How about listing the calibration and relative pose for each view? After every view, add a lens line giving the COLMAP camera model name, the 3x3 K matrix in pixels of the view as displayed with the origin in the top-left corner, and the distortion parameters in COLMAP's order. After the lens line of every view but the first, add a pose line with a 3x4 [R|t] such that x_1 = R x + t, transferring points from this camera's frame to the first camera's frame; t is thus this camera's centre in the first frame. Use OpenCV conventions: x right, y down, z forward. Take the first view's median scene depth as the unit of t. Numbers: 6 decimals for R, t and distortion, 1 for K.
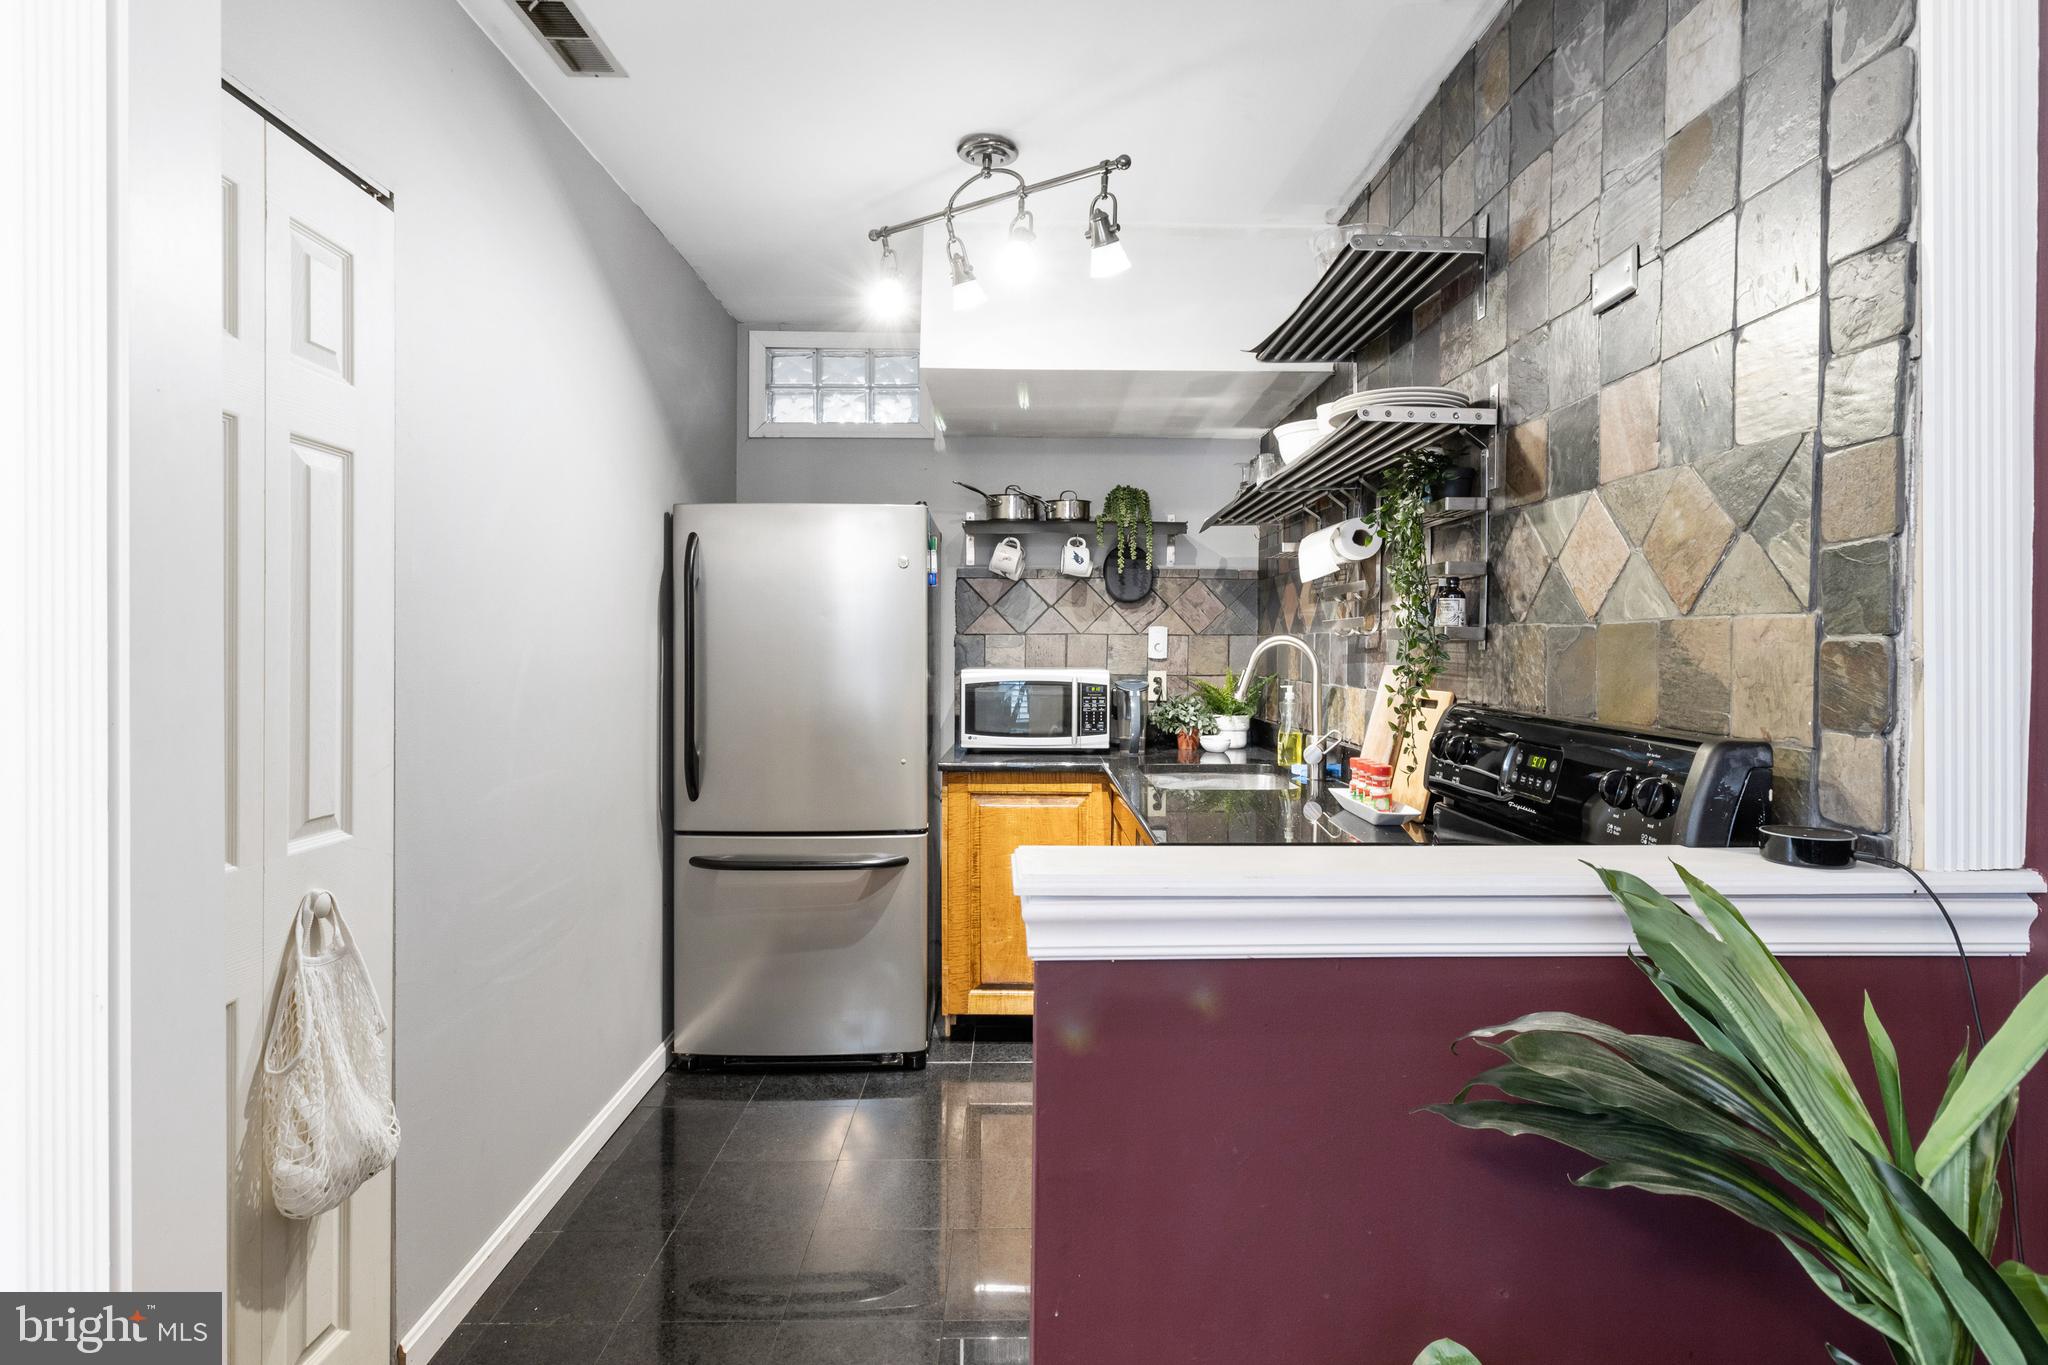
lens RADIAL K [[1034.6, 0, 1024.7], [0, 1034.6, 647.9], [0, 0, 1]] dist [0.002308, -0.000158]
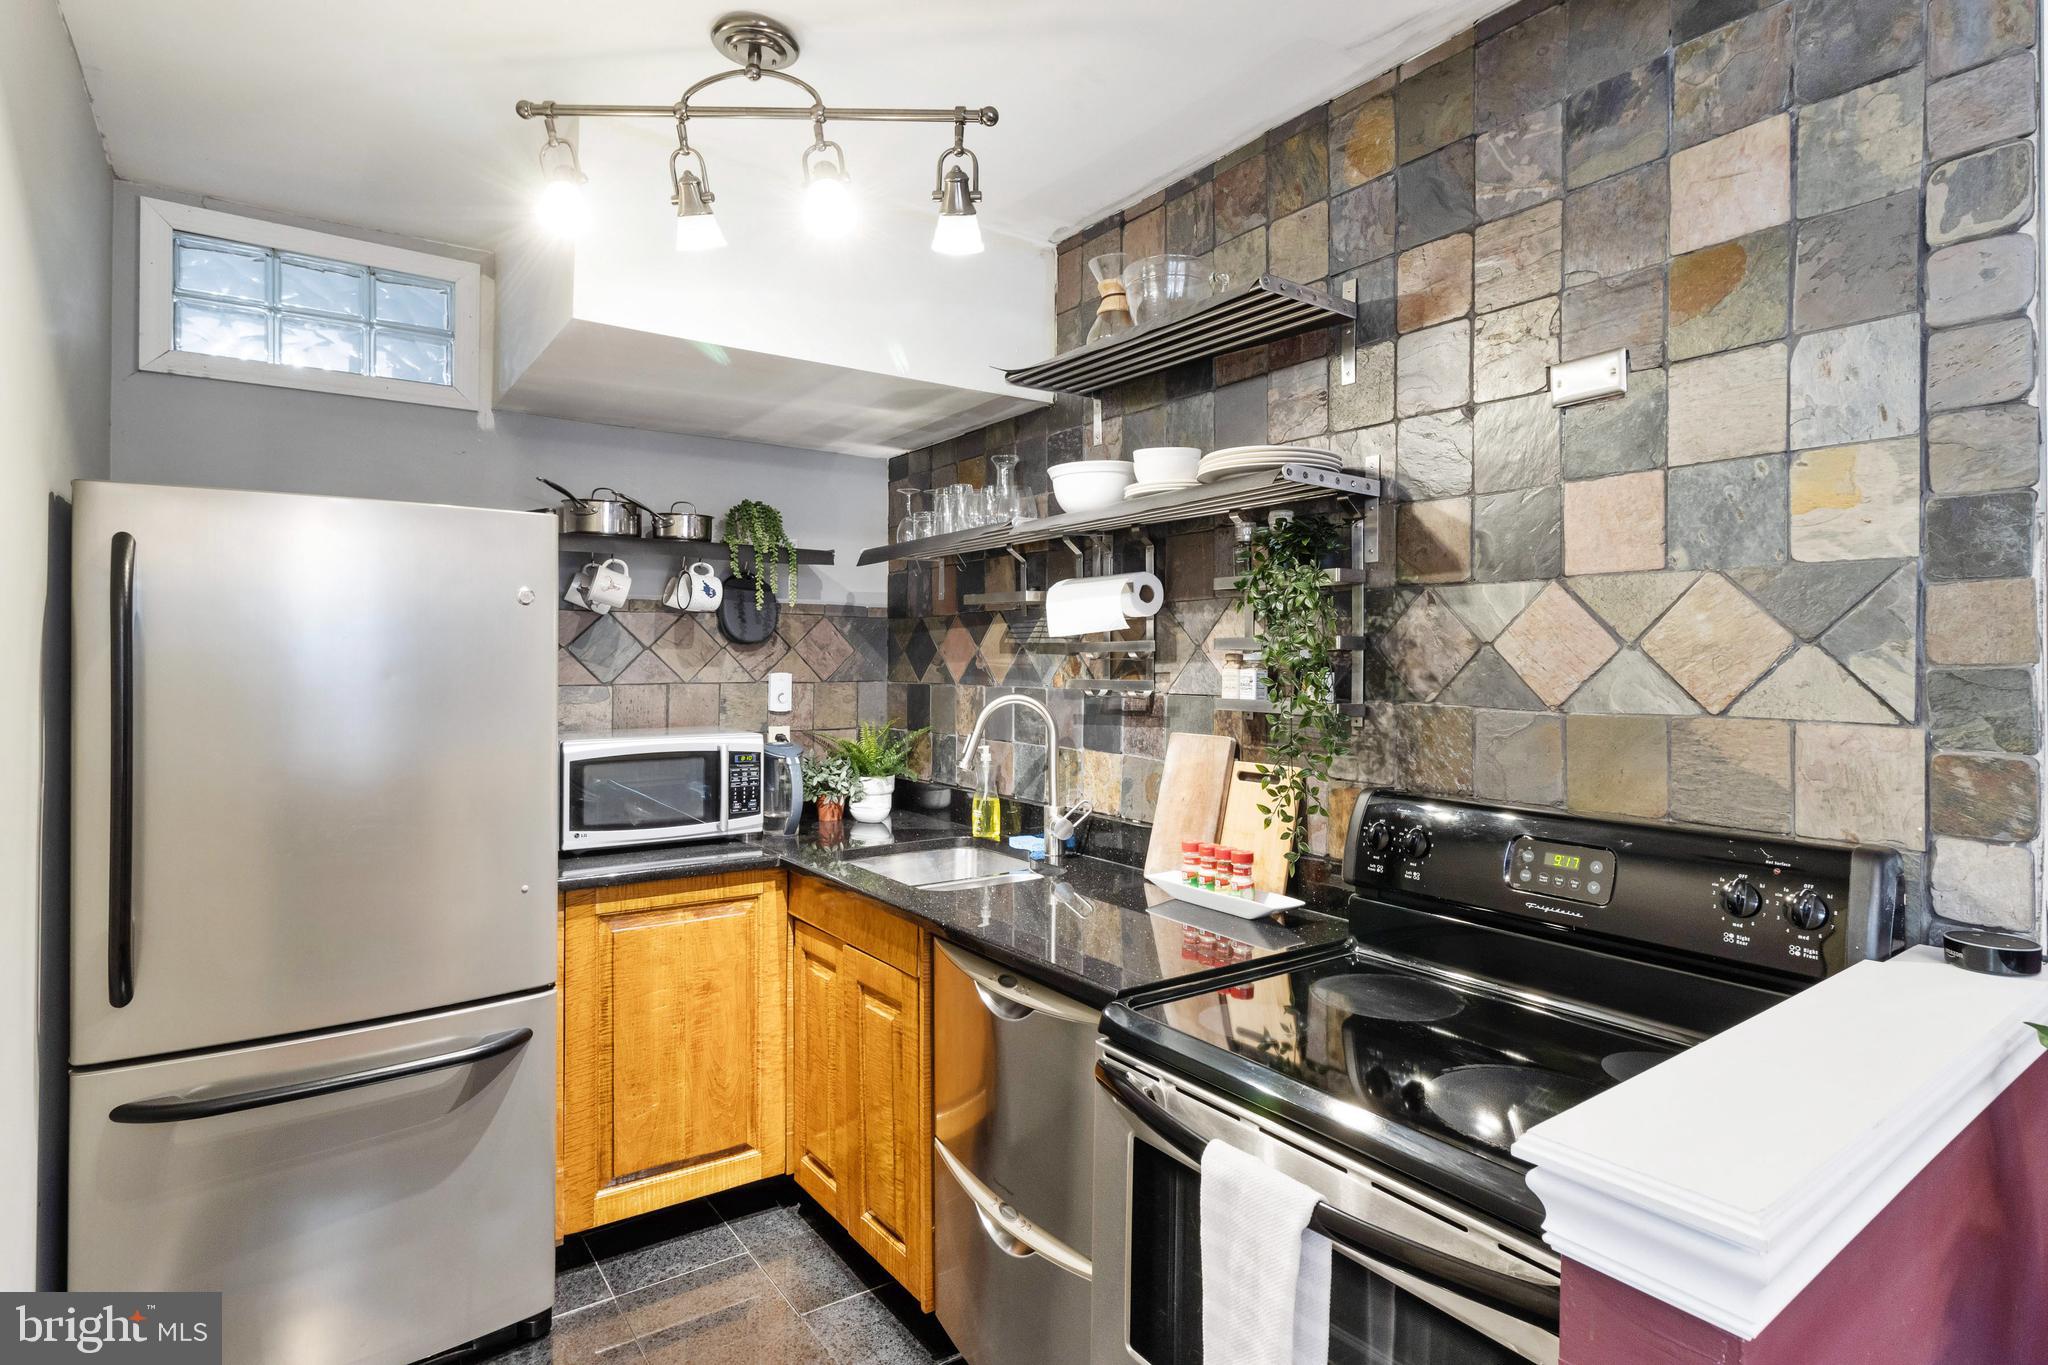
lens RADIAL K [[1065.2, 0, 1026.3], [0, 1065.2, 641.0], [0, 0, 1]] dist [0.003847, 0.001260]
pose [[0.819936, 0.006226, 0.572421, -0.267295], [0.002349, 0.999896, -0.014240, -0.045191], [-0.572450, 0.013020, 0.819836, 0.251530]]
